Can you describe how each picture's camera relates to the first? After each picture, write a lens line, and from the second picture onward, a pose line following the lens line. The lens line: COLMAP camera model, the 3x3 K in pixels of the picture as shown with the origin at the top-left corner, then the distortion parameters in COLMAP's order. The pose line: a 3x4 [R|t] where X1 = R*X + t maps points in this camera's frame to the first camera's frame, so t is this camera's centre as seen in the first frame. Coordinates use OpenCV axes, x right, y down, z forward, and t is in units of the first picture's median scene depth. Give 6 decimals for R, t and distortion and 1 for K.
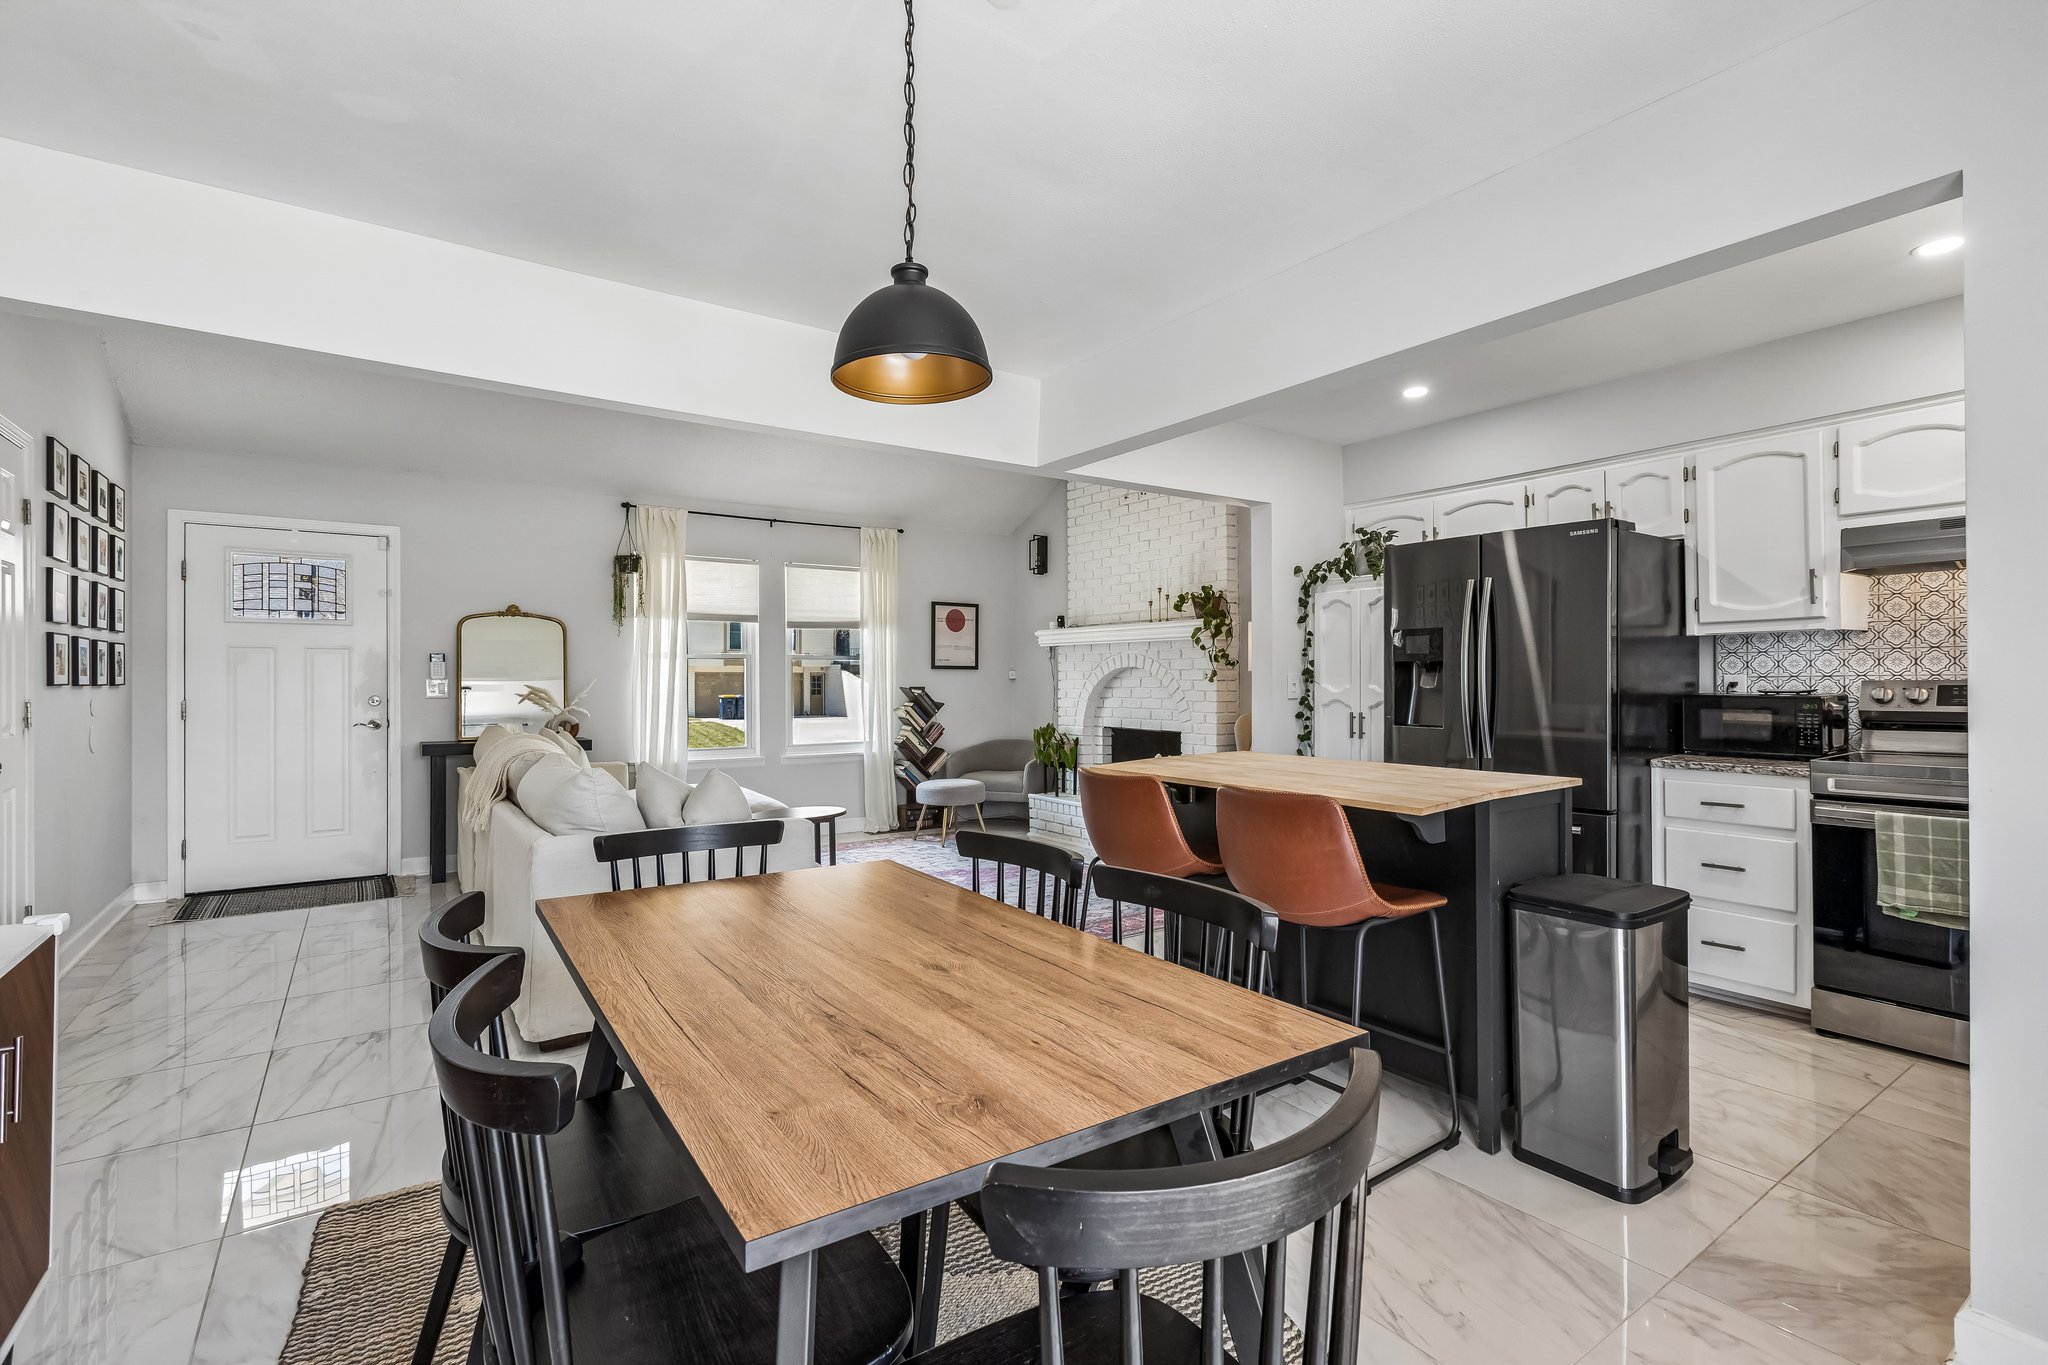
lens RADIAL K [[947.7, 0, 1024.0], [0, 947.7, 682.5], [0, 0, 1]] dist [0.000465, -0.000537]
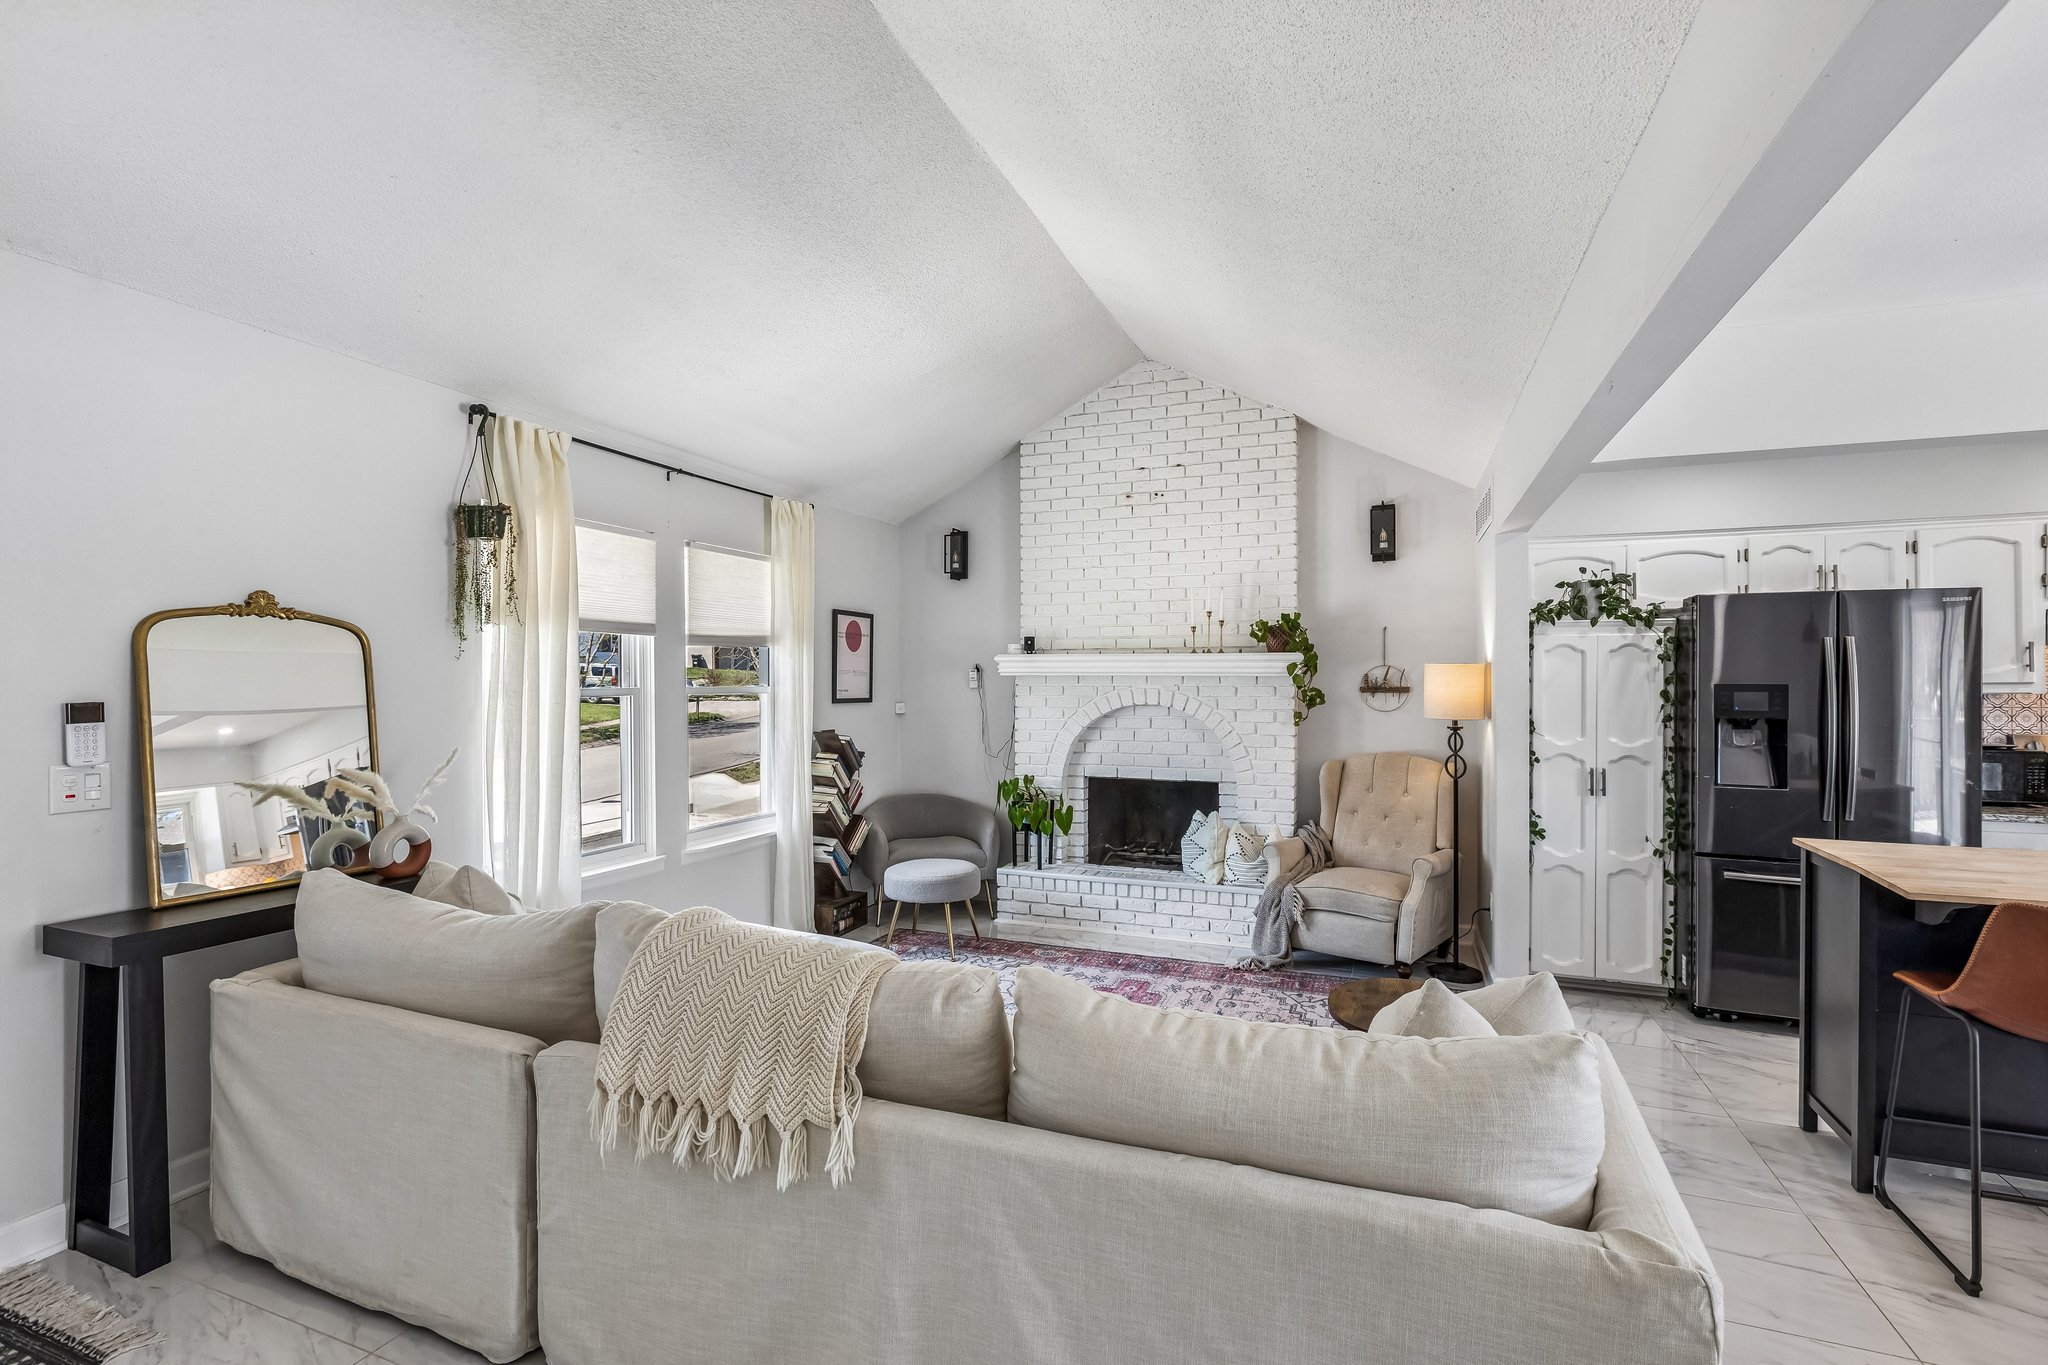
lens RADIAL K [[959.3, 0, 1024.0], [0, 959.3, 682.5], [0, 0, 1]] dist [-0.005138, -0.000171]
pose [[0.830497, 0.002170, 0.557018, -0.436319], [-0.001877, 0.999998, -0.001098, -0.033982], [-0.557019, -0.000134, 0.830499, 0.368756]]
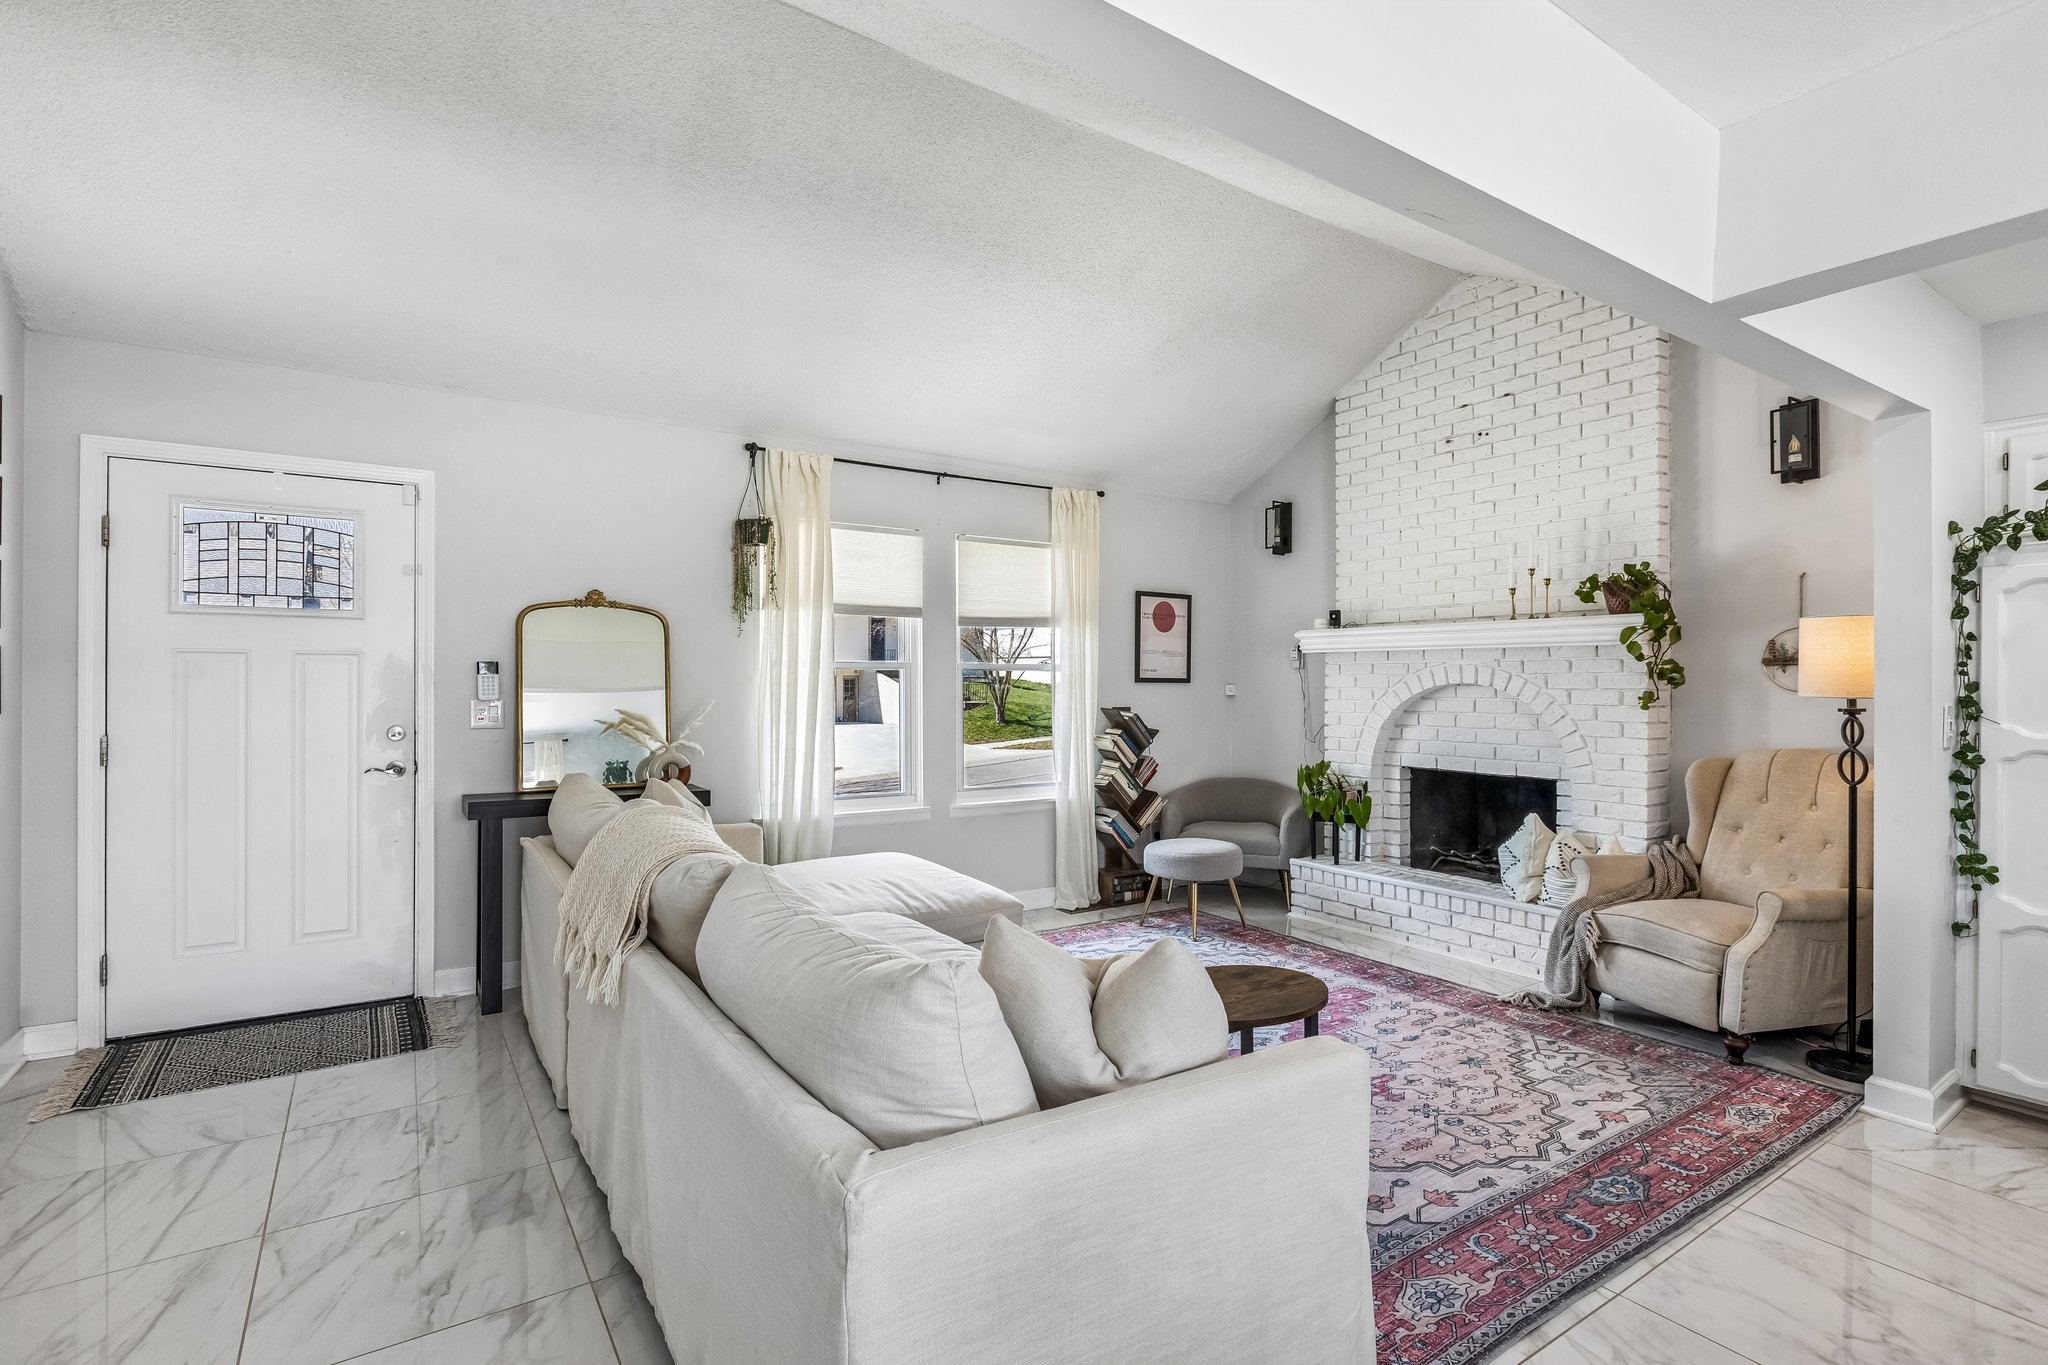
lens RADIAL K [[975.3, 0, 1014.6], [0, 975.3, 686.7], [0, 0, 1]] dist [-0.003626, -0.000887]
pose [[0.999681, 0.004764, -0.024821, -0.197974], [-0.004727, 0.999988, 0.001538, -0.013466], [0.024828, -0.001420, 0.999691, 0.276921]]
